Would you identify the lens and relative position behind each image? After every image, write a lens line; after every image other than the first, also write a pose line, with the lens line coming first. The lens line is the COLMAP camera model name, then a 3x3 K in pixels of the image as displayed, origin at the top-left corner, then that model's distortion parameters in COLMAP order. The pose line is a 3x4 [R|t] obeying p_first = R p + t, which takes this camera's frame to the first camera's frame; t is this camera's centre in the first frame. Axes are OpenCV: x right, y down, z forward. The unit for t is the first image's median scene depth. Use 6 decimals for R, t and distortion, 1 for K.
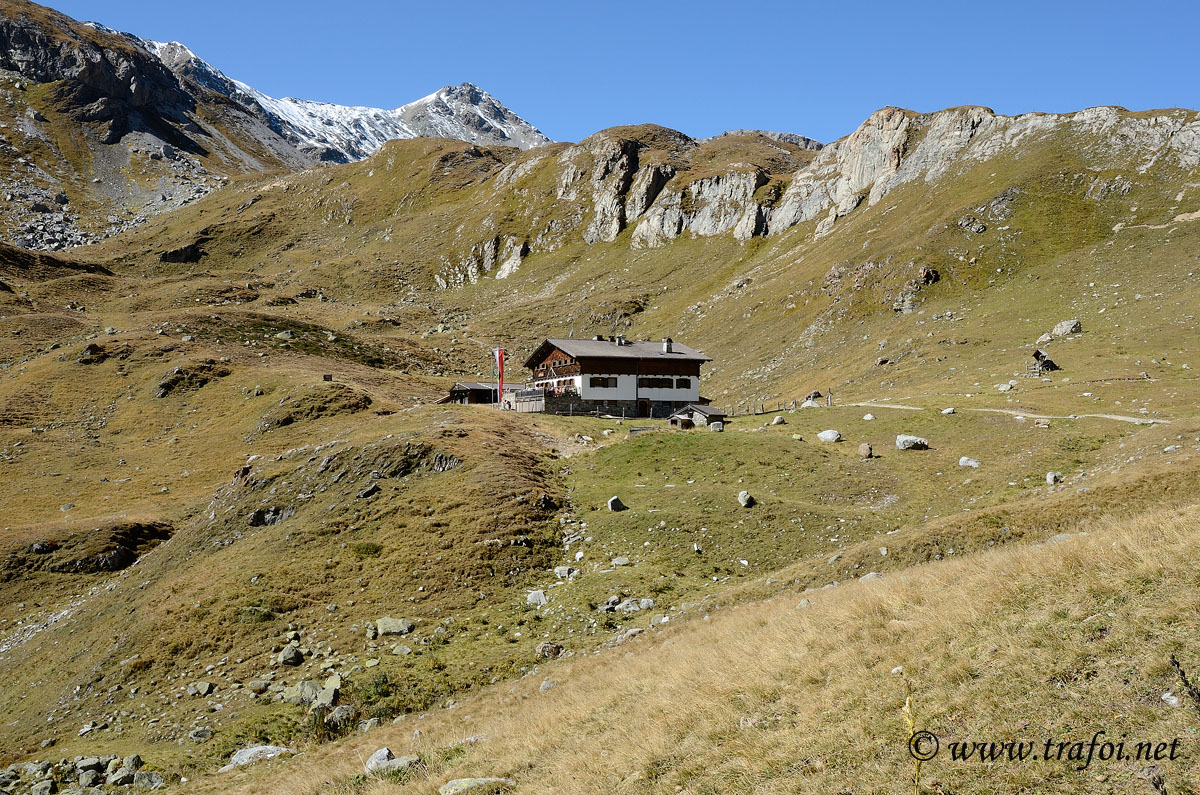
lens RADIAL K [[1325.5, 0, 572.1], [0, 1325.5, 441.0], [0, 0, 1]] dist [0.077783, 0.000000]
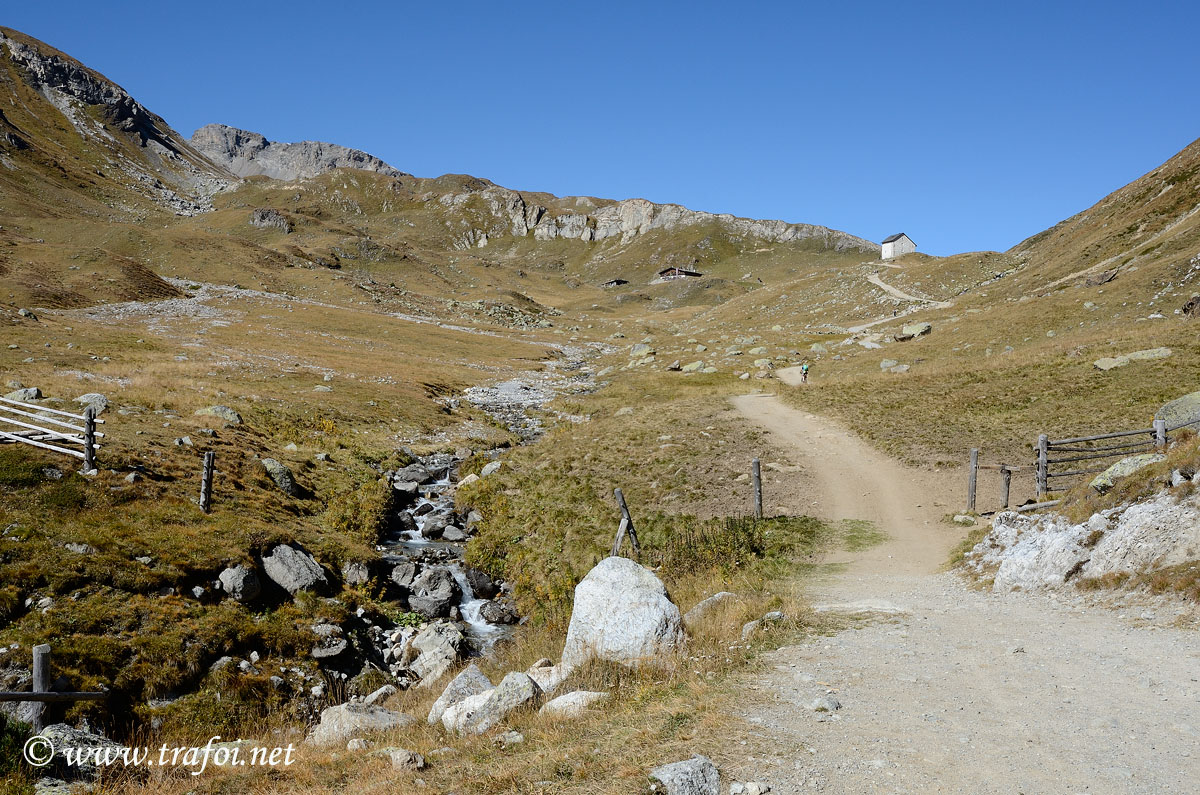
lens RADIAL K [[1093.8, 0, 604.2], [0, 1093.8, 399.9], [0, 0, 1]] dist [0.000713, 0.000000]
pose [[0.895377, 0.022478, 0.444741, -0.779448], [-0.024960, 0.999688, -0.000275, 0.159179], [-0.444609, -0.010854, 0.895659, -0.937849]]
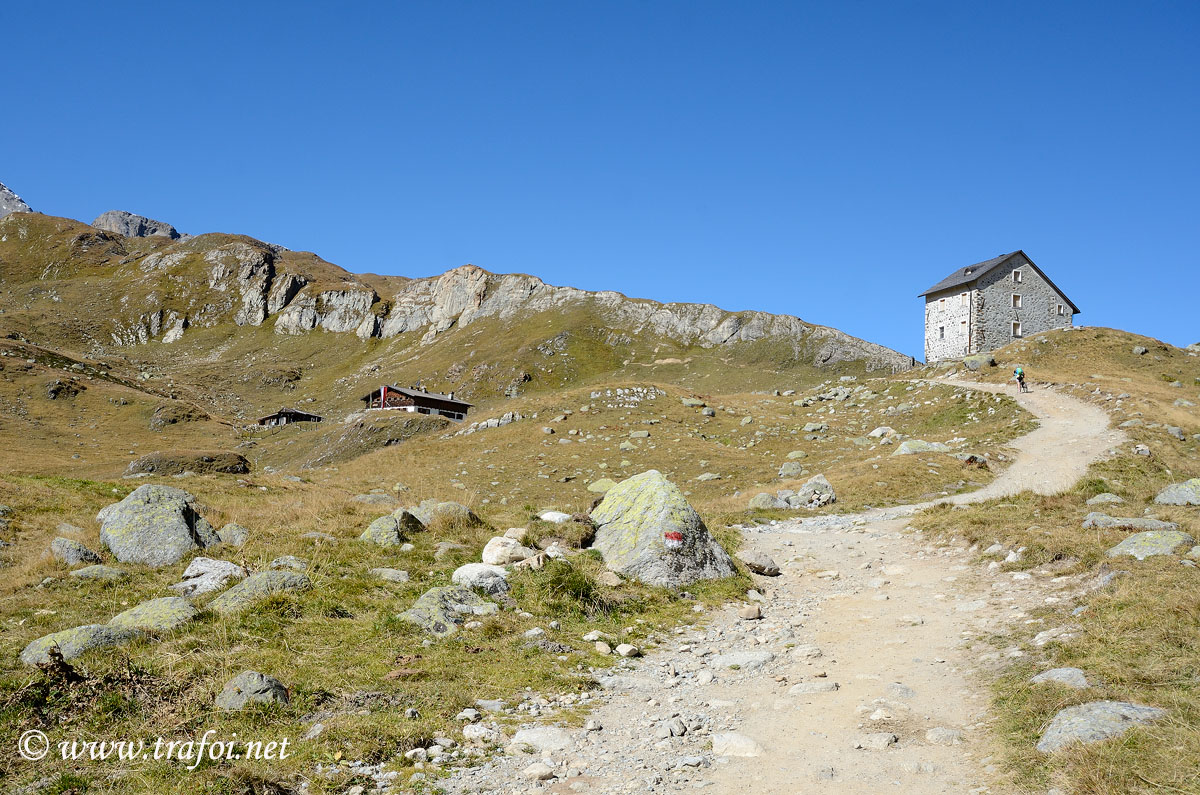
lens RADIAL K [[1206.7, 0, 595.6], [0, 1206.7, 397.0], [0, 0, 1]] dist [0.018546, 0.000000]
pose [[0.895192, 0.106652, 0.432731, -0.197167], [-0.059912, 0.990930, -0.120287, 0.049910], [-0.441635, 0.081754, 0.893462, -0.249256]]
